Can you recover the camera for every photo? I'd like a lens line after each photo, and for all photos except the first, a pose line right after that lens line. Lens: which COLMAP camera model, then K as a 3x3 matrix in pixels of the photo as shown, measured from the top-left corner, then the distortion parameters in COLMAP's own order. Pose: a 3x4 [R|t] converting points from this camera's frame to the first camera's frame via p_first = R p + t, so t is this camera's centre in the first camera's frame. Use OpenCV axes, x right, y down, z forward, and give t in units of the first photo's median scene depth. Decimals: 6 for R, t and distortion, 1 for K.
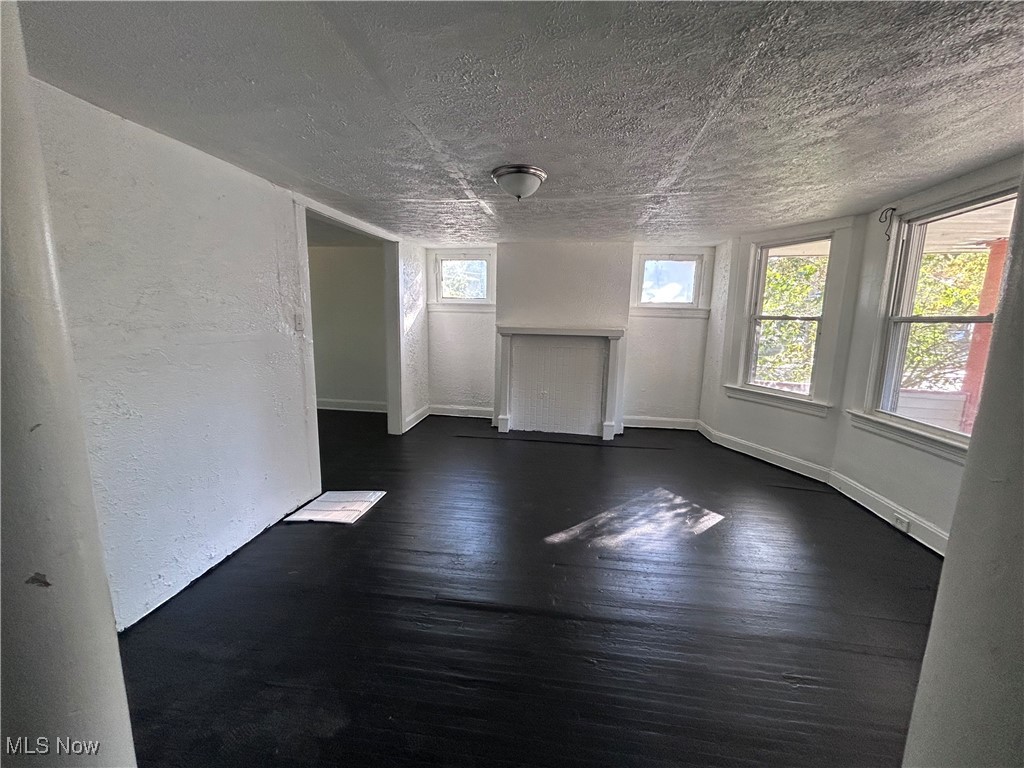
lens RADIAL K [[412.9, 0, 516.3], [0, 412.9, 384.6], [0, 0, 1]] dist [-0.010687, 0.000508]
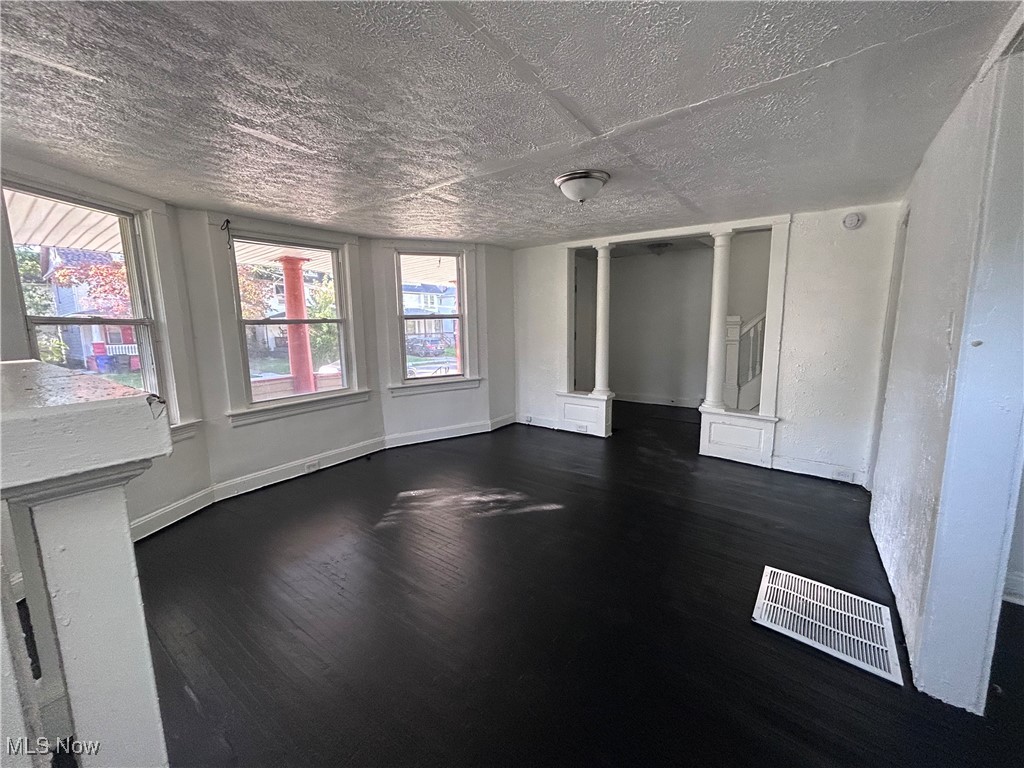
lens RADIAL K [[412.9, 0, 517.5], [0, 412.9, 381.2], [0, 0, 1]] dist [-0.010687, 0.000508]
pose [[-0.877026, -0.068141, 0.475587, -0.300081], [0.083321, 0.953320, 0.290240, -0.271891], [-0.473164, 0.294174, -0.830408, 1.652957]]
